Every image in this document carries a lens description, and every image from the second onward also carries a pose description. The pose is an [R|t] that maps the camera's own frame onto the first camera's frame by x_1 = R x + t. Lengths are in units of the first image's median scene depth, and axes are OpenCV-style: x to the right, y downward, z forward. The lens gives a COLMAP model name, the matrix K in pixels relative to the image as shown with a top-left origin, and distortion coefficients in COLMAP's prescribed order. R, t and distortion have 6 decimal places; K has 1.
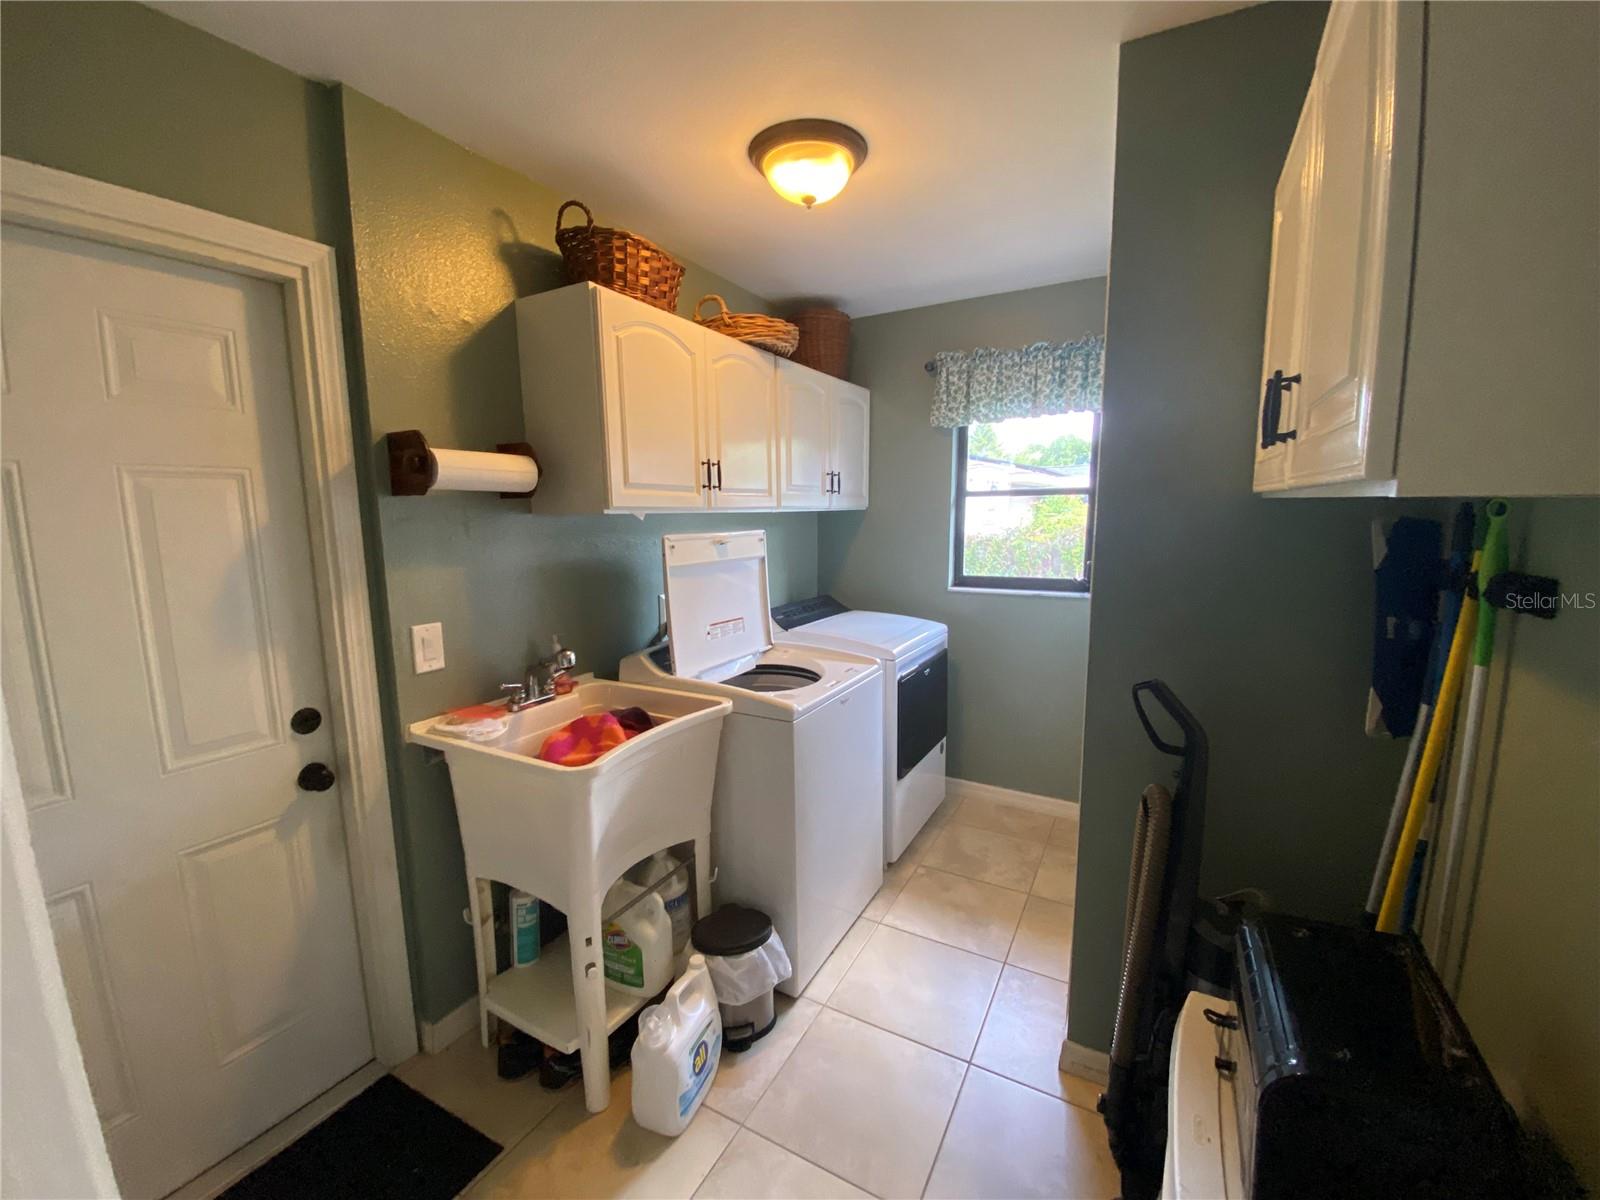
lens RADIAL K [[643.4, 0, 785.9], [0, 643.4, 602.6], [0, 0, 1]] dist [0.011774, -0.016368]
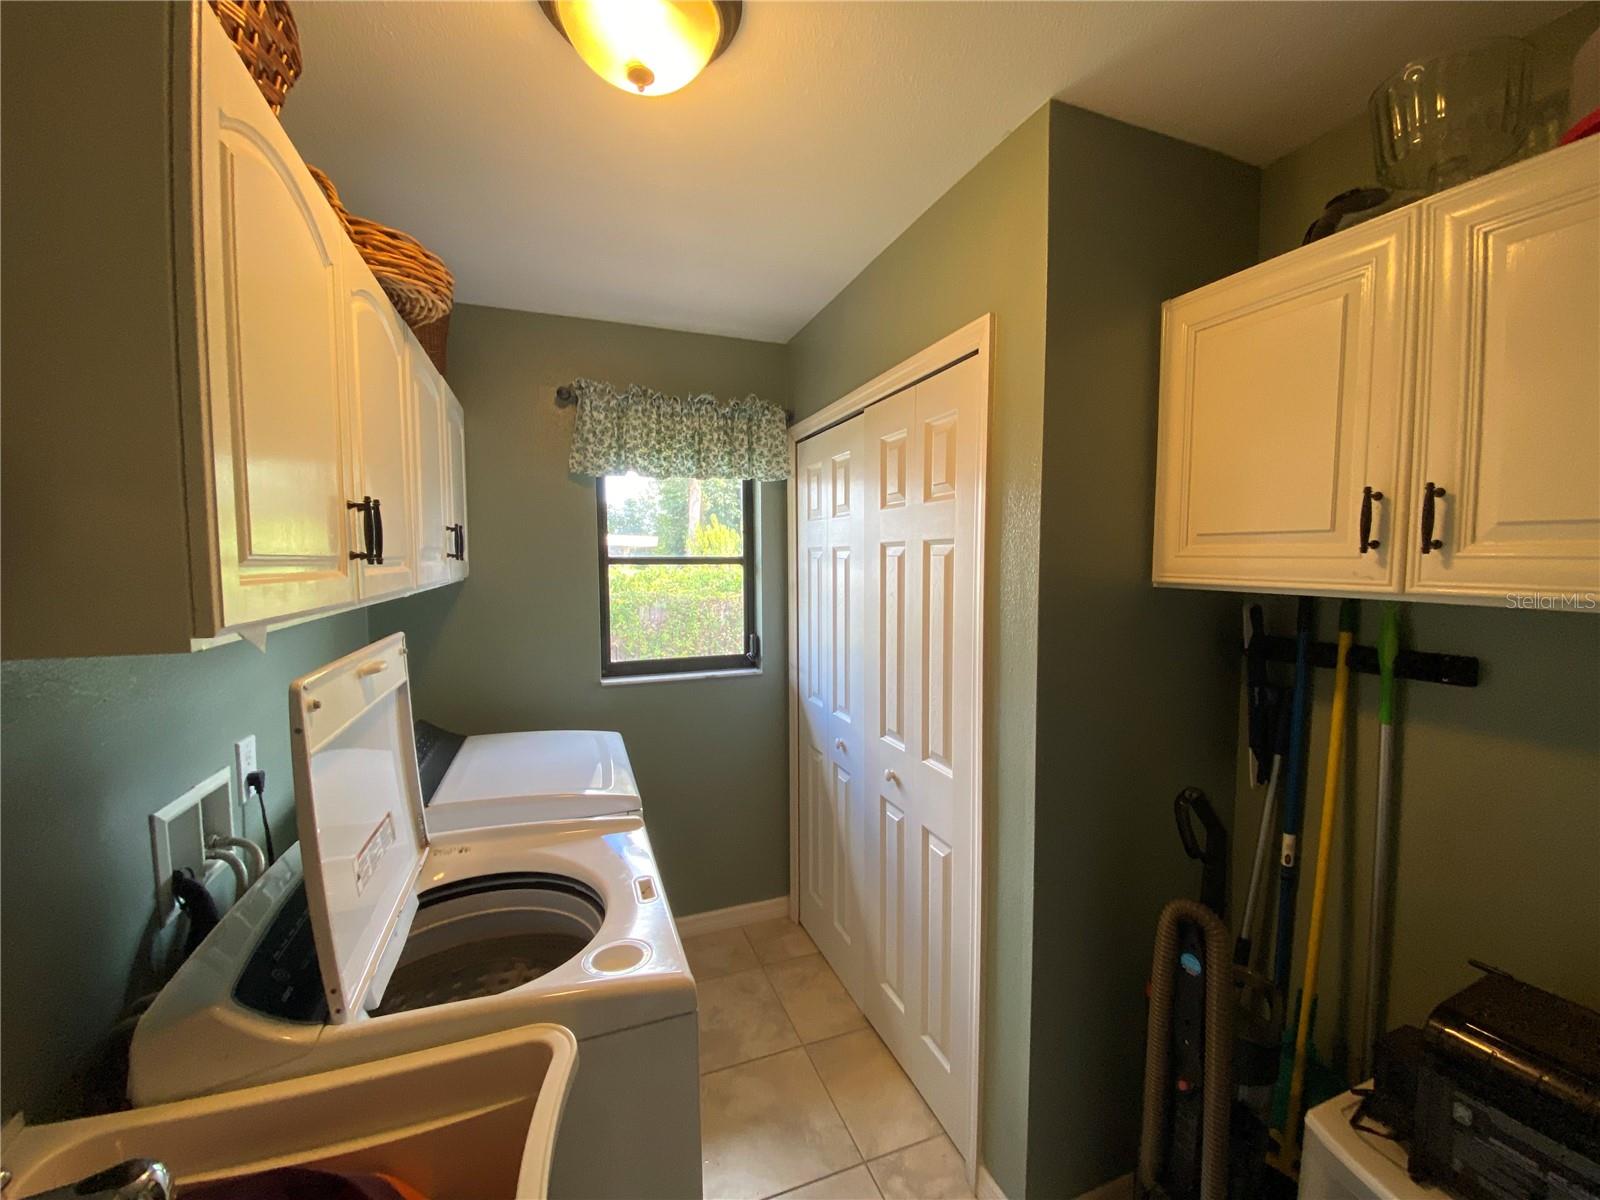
lens RADIAL K [[643.4, 0, 804.9], [0, 643.4, 598.0], [0, 0, 1]] dist [0.011774, -0.016368]
pose [[0.627368, -0.035692, 0.777904, -0.217463], [0.105159, 0.993682, -0.039217, -0.077228], [-0.771590, 0.106407, 0.627158, 0.367908]]
